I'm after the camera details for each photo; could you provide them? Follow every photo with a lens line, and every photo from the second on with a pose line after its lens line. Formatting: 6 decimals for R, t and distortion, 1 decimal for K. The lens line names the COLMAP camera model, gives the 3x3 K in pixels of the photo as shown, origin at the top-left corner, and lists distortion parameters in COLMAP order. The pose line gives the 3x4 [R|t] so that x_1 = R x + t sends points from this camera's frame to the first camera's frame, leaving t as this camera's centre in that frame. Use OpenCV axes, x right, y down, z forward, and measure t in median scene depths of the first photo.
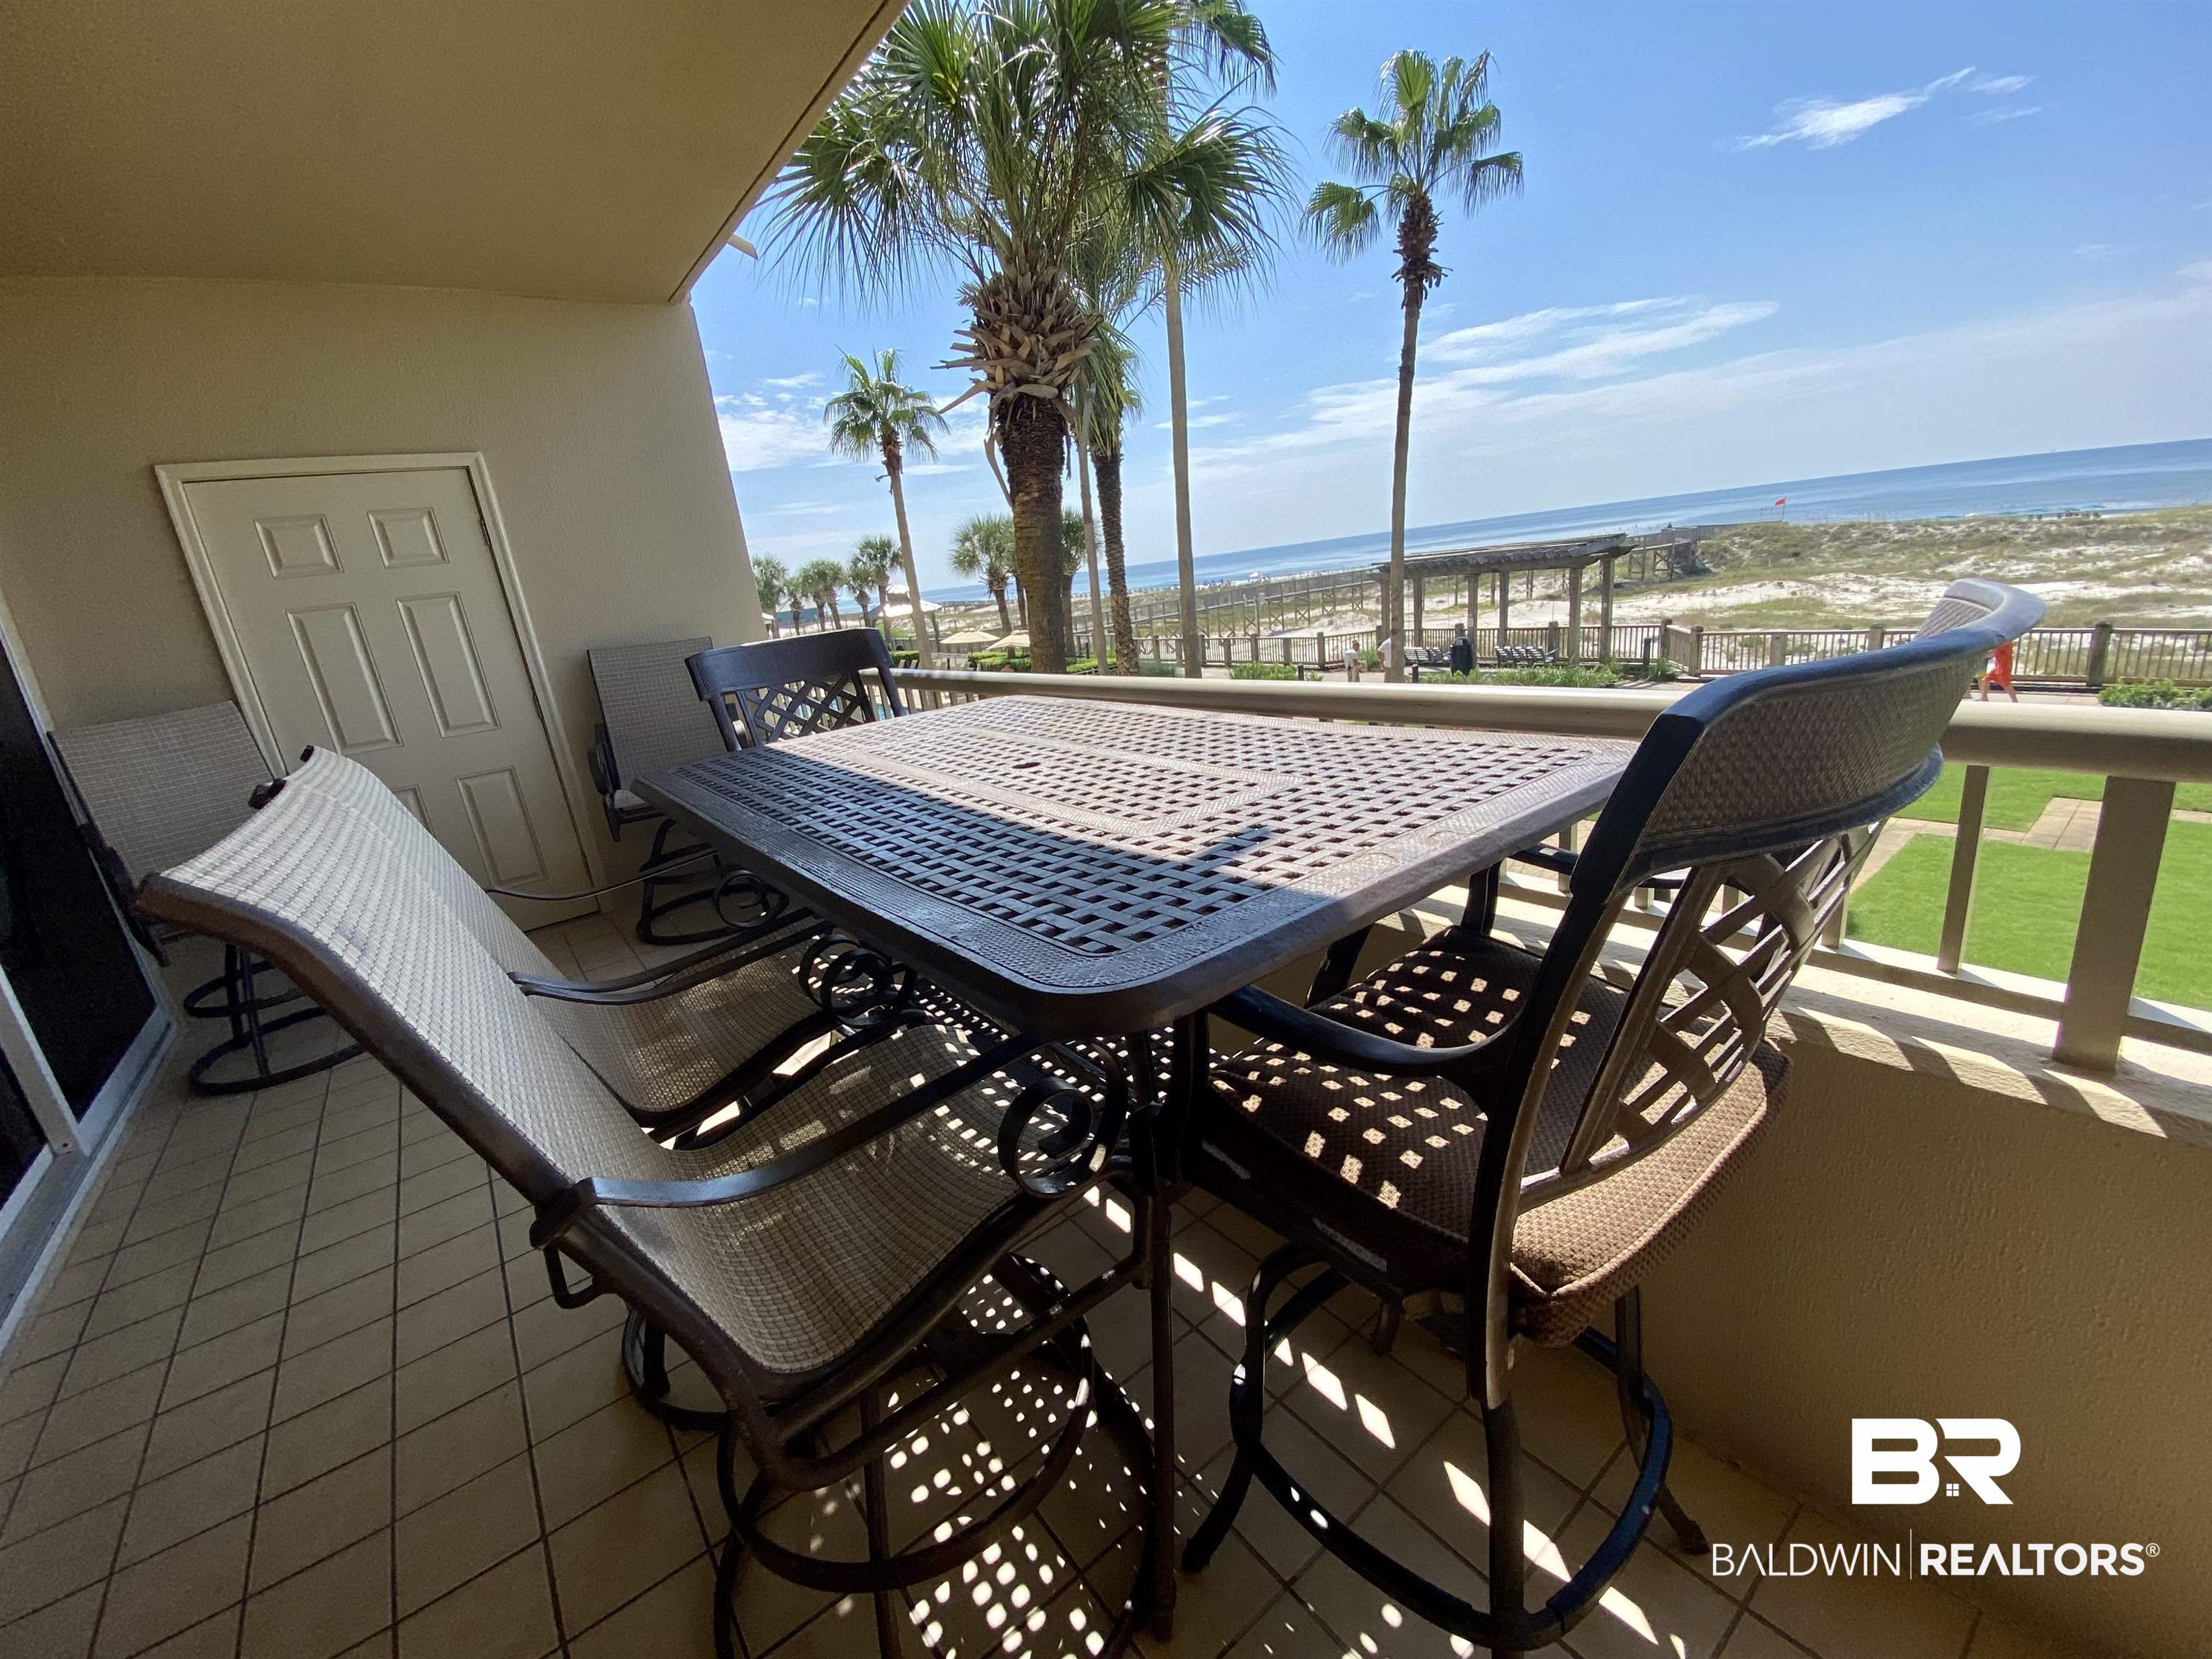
lens RADIAL K [[880.6, 0, 1103.9], [0, 880.6, 835.0], [0, 0, 1]] dist [0.035879, -0.029125]
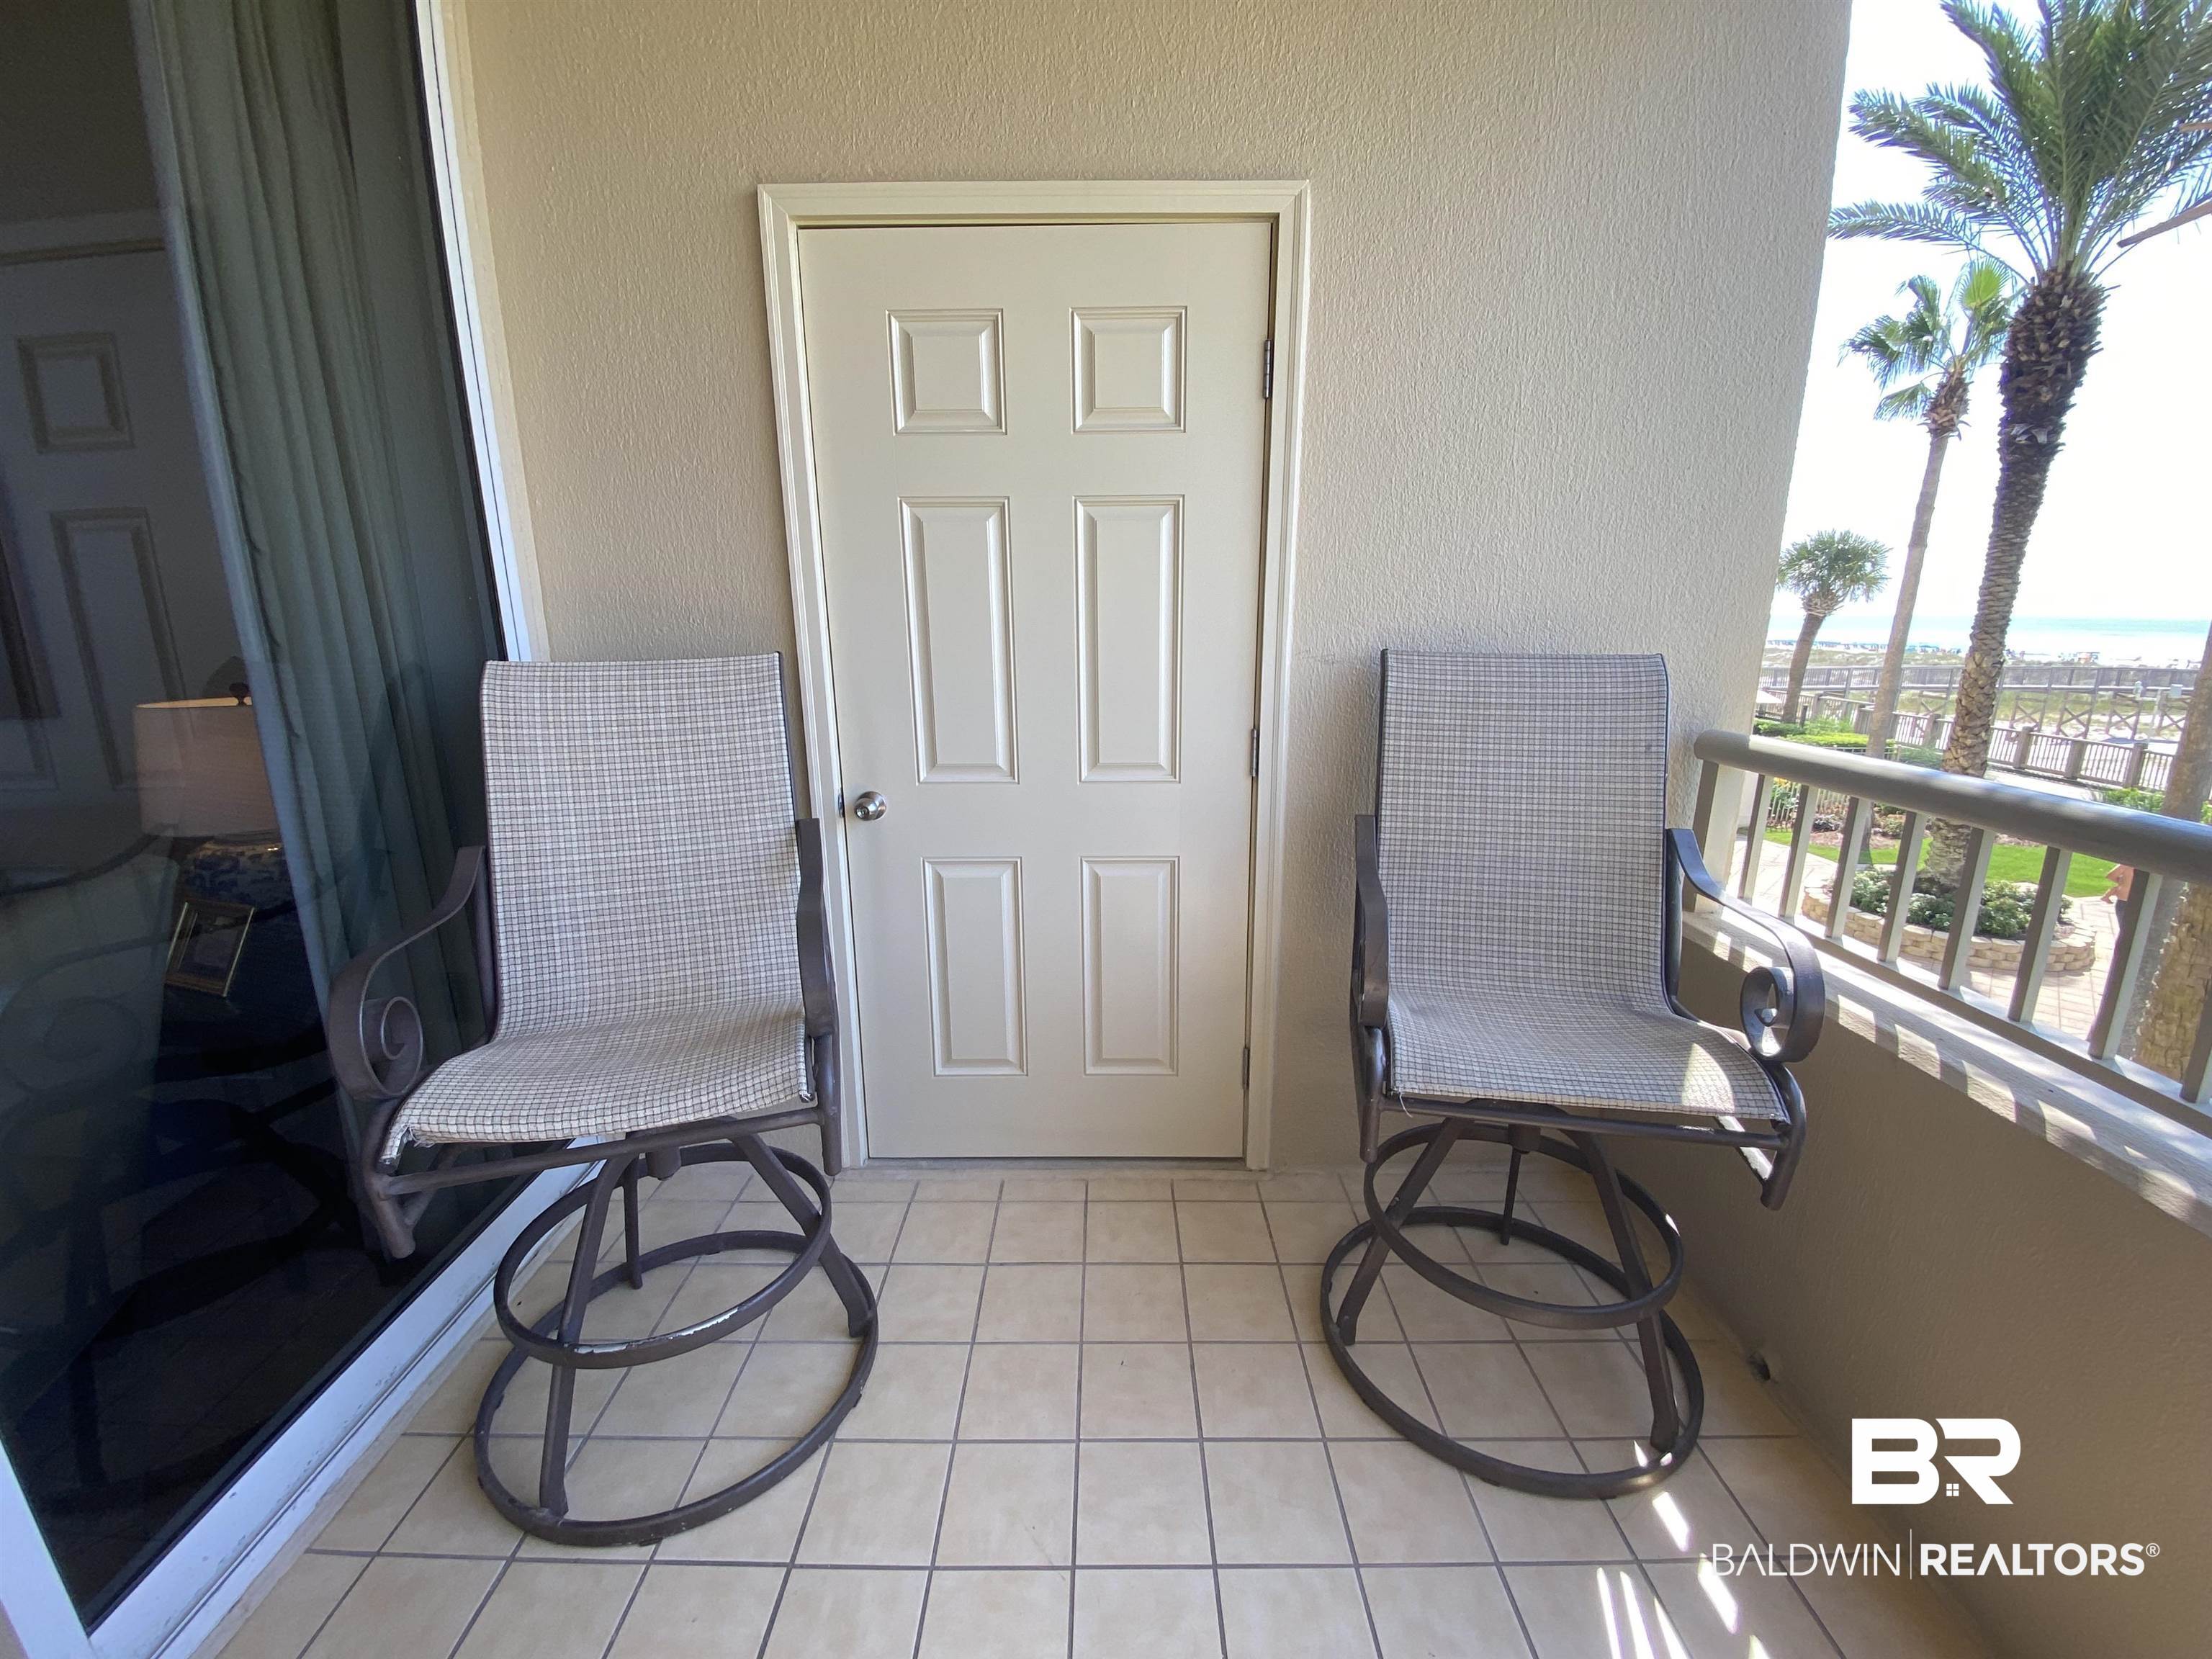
lens RADIAL K [[880.6, 0, 1103.9], [0, 880.6, 835.0], [0, 0, 1]] dist [0.035879, -0.029125]
pose [[0.783965, 0.247793, -0.569207, -0.418843], [-0.256421, 0.964267, 0.066608, -0.111273], [0.565373, 0.093739, 0.819492, 0.569973]]
